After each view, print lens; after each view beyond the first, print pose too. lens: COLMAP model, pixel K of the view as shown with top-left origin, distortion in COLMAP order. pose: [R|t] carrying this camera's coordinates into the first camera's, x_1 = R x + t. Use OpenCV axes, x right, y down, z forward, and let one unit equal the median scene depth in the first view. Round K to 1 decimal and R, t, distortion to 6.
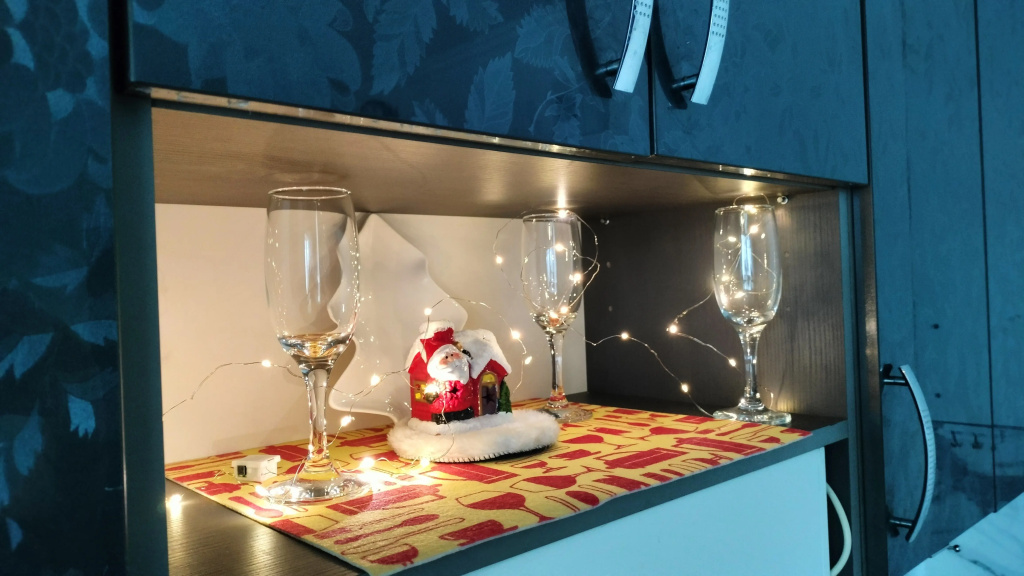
lens RADIAL K [[769.2, 0, 512.0], [0, 769.2, 288.0], [0, 0, 1]] dist [-0.002057, -0.001543]
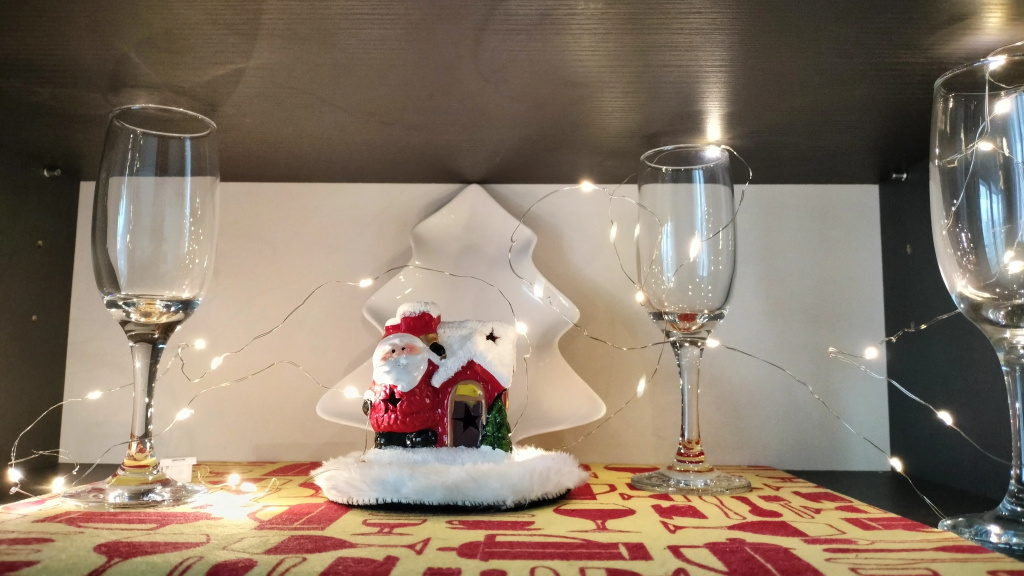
lens RADIAL K [[769.2, 0, 512.0], [0, 769.2, 288.0], [0, 0, 1]] dist [-0.002057, -0.001543]
pose [[0.719299, -0.030500, -0.694031, 0.453323], [-0.036906, 0.995947, -0.082017, 0.083273], [0.693720, 0.084608, 0.715258, 0.556552]]
